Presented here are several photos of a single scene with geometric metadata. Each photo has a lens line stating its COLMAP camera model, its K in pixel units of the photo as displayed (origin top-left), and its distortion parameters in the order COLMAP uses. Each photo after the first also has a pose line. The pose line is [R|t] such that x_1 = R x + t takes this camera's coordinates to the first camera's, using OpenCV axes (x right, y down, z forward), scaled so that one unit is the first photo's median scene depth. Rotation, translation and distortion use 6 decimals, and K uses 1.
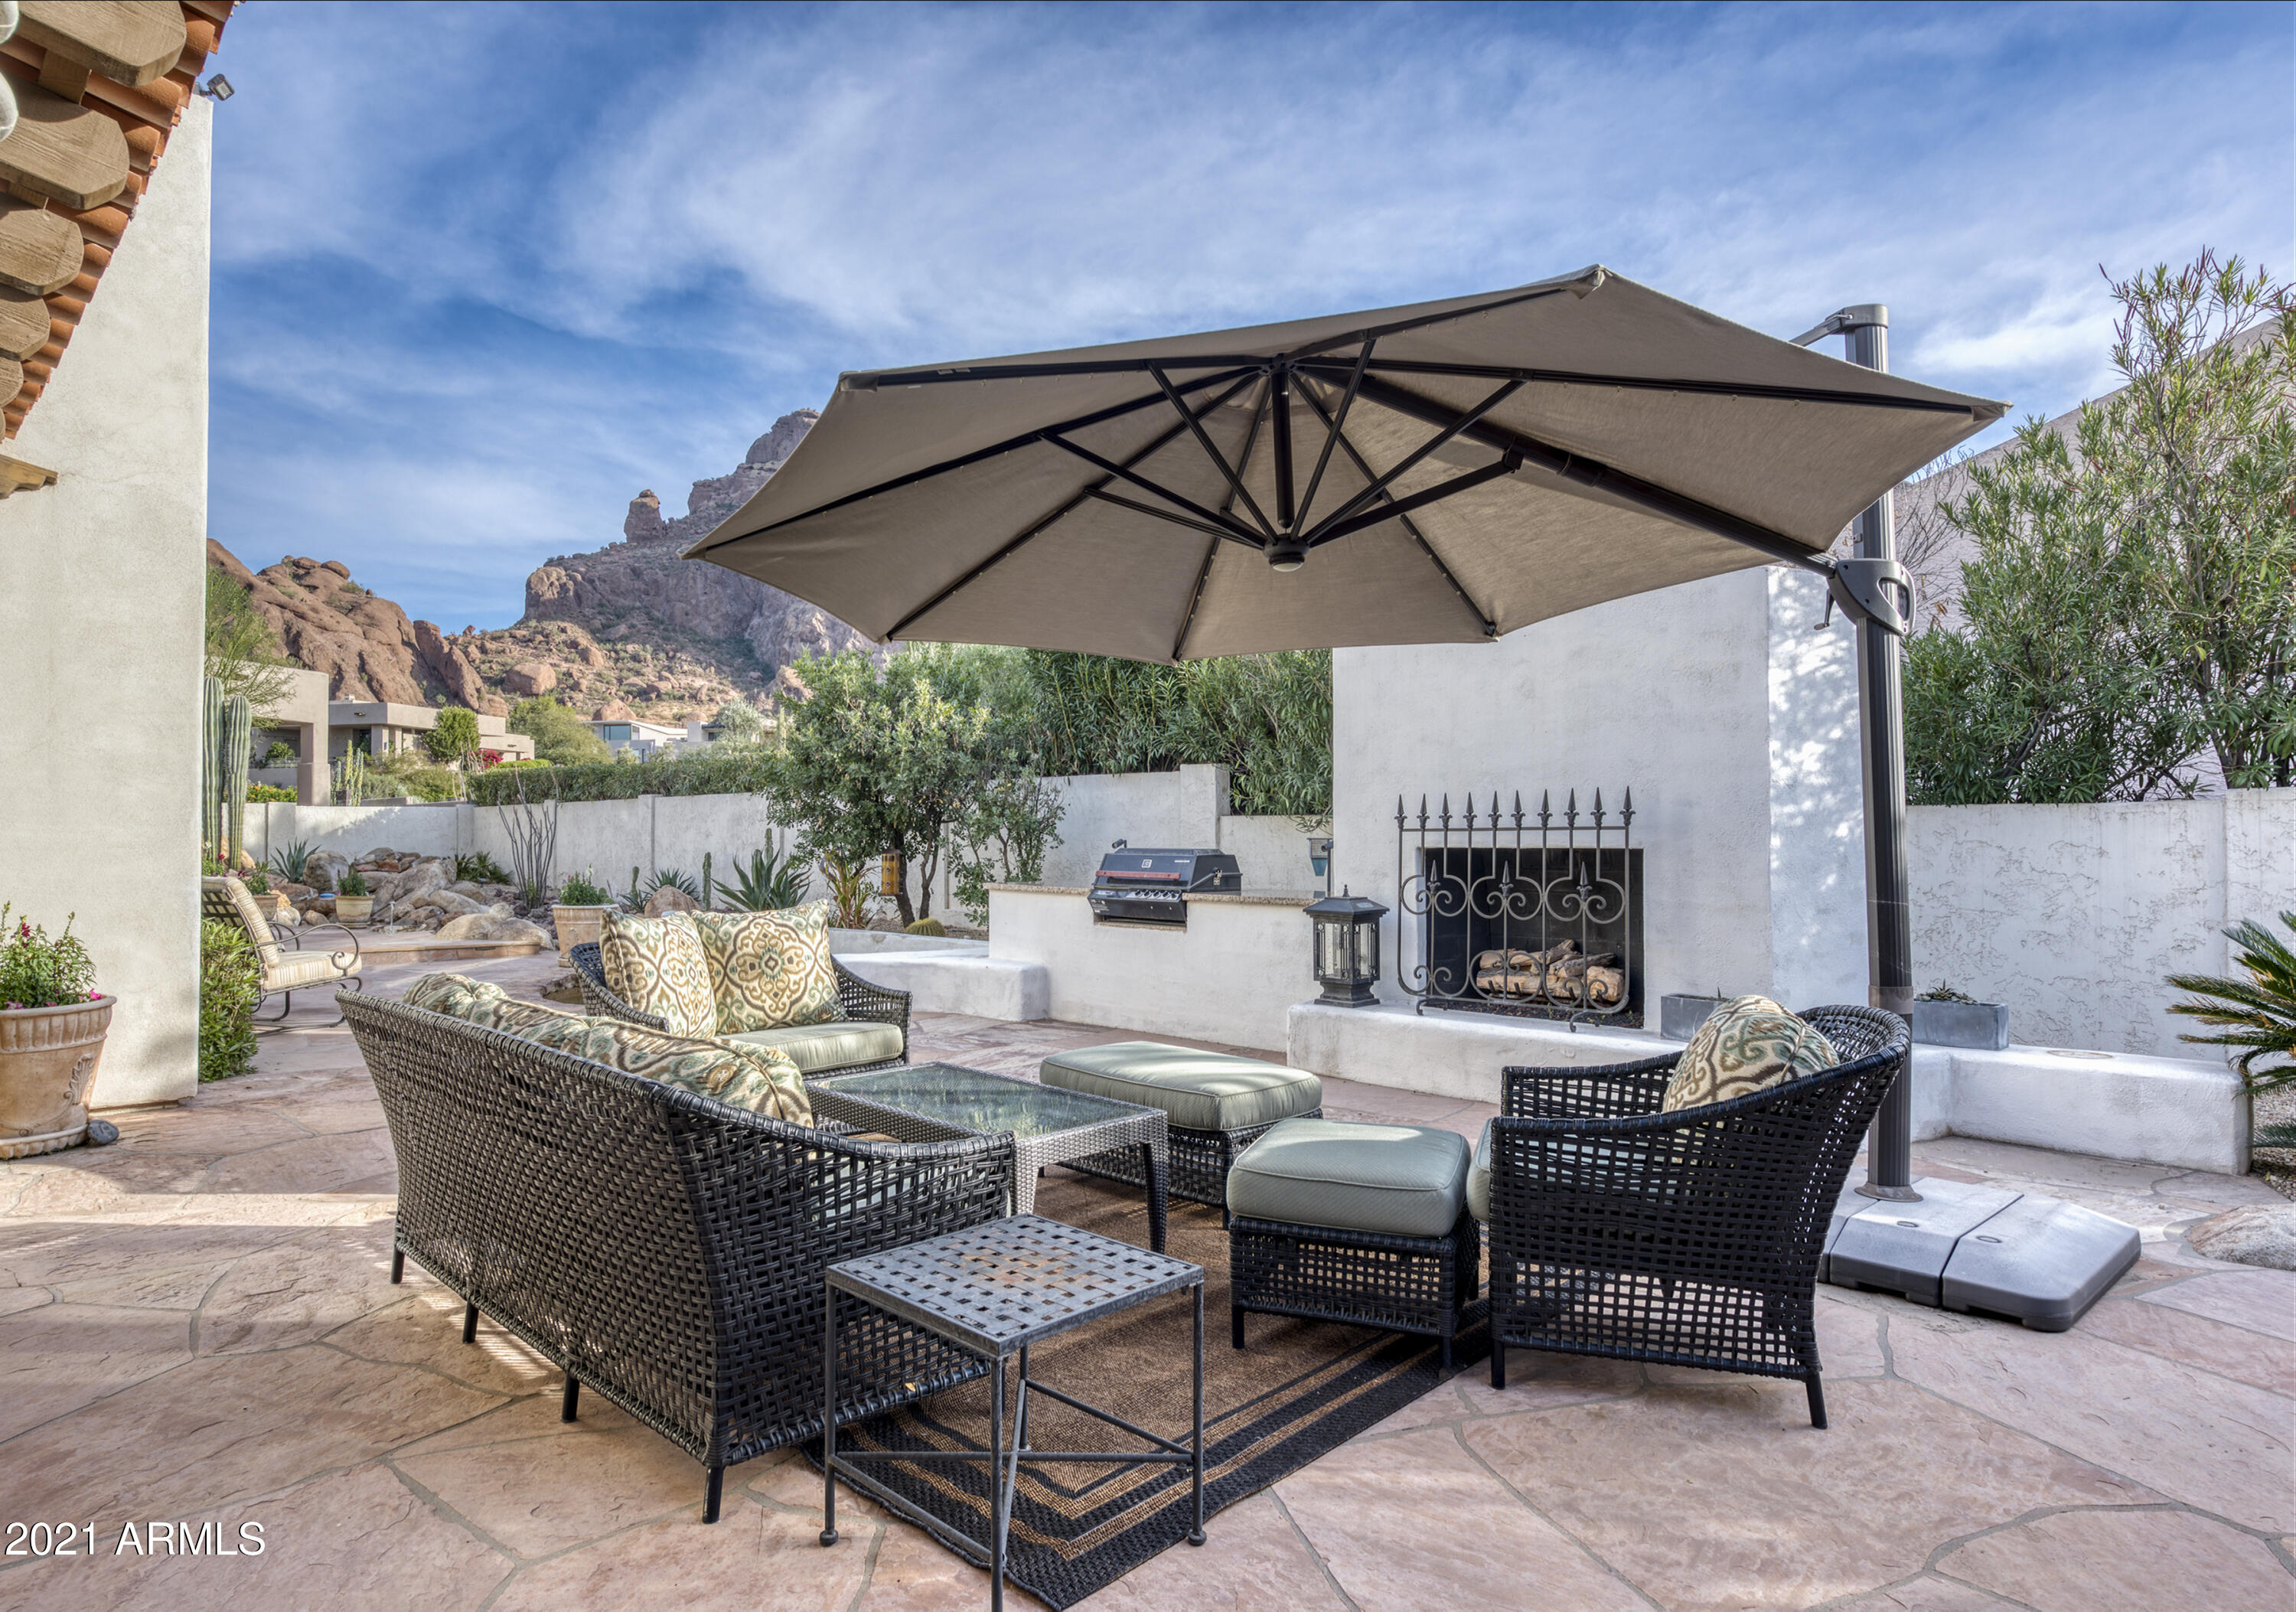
lens RADIAL K [[1285.0, 0, 1094.4], [0, 1285.0, 821.9], [0, 0, 1]] dist [0.004477, -0.003026]
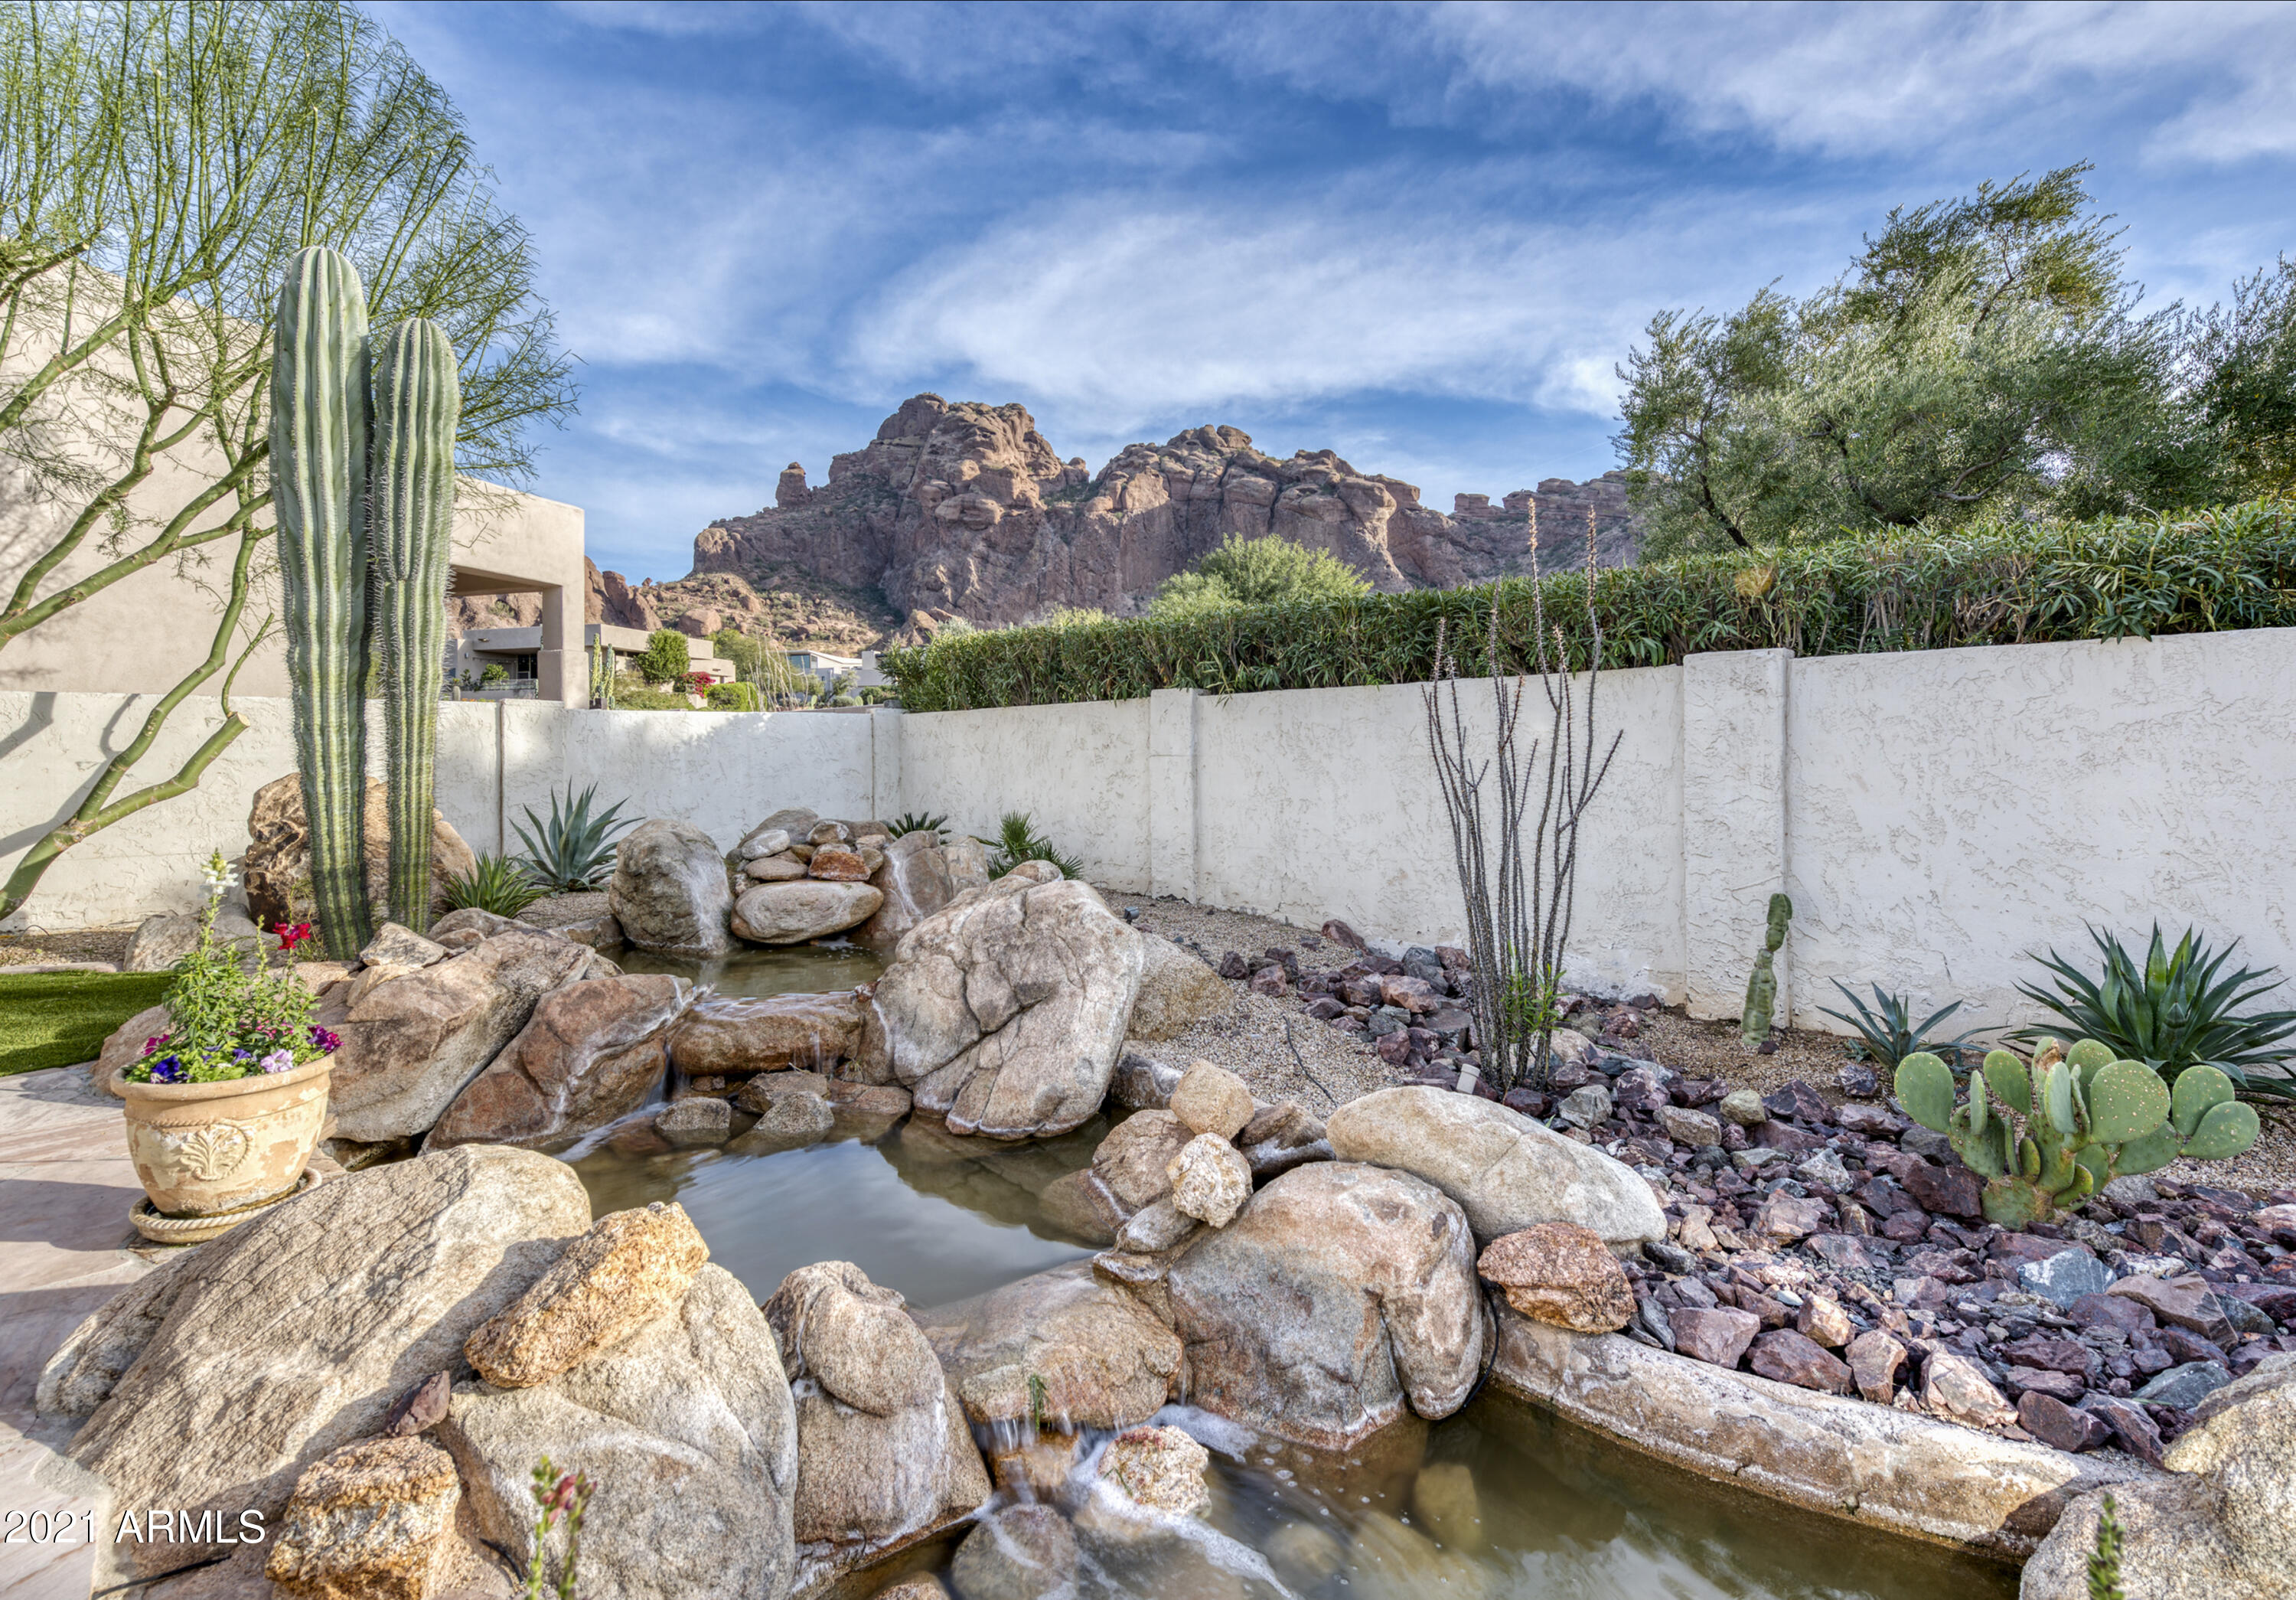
lens RADIAL K [[1078.4, 0, 1147.5], [0, 1078.4, 759.6], [0, 0, 1]] dist [0.001709, -0.003880]
pose [[0.999840, -0.002945, -0.017650, -1.109860], [0.003224, 0.999870, 0.015798, 0.000007], [0.017601, -0.015853, 0.999719, 1.696990]]
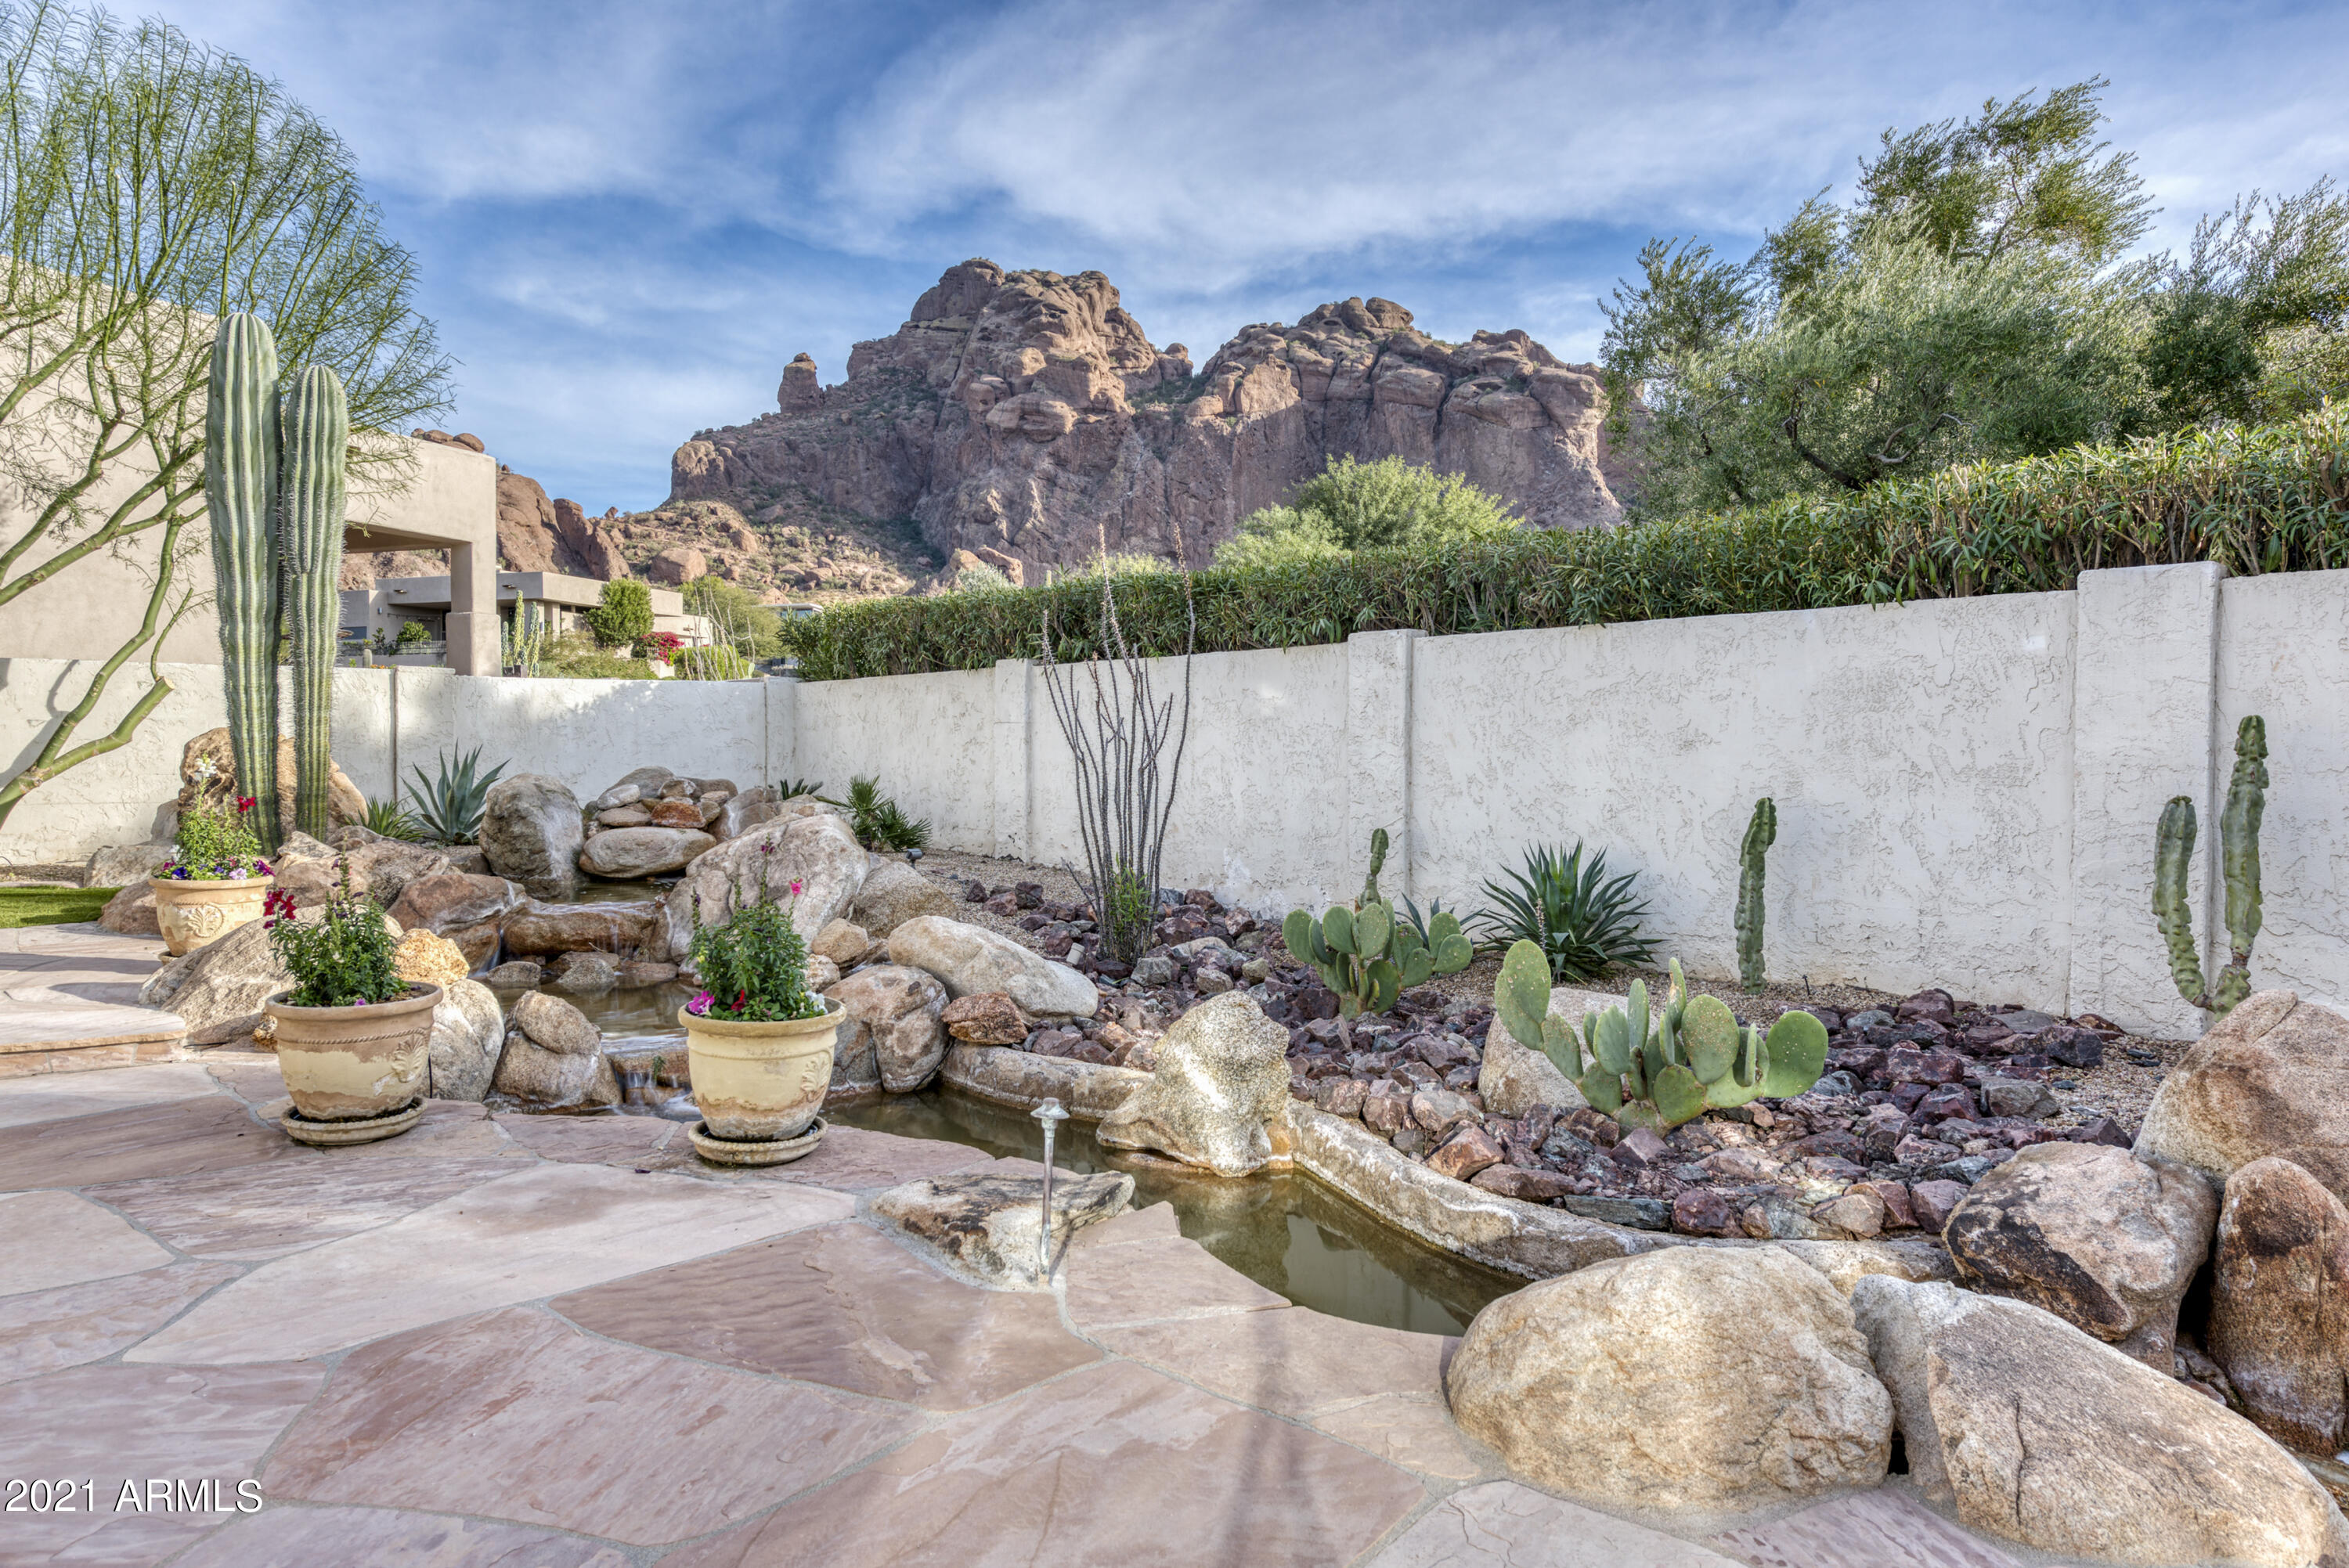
lens RADIAL K [[1449.9, 0, 1186.6], [0, 1449.9, 777.8], [0, 0, 1]] dist [0.000416, 0.002267]
pose [[0.997168, 0.006270, -0.074941, -0.853703], [-0.003679, 0.999392, 0.034661, 0.014712], [0.075113, -0.034287, 0.996585, 1.336023]]
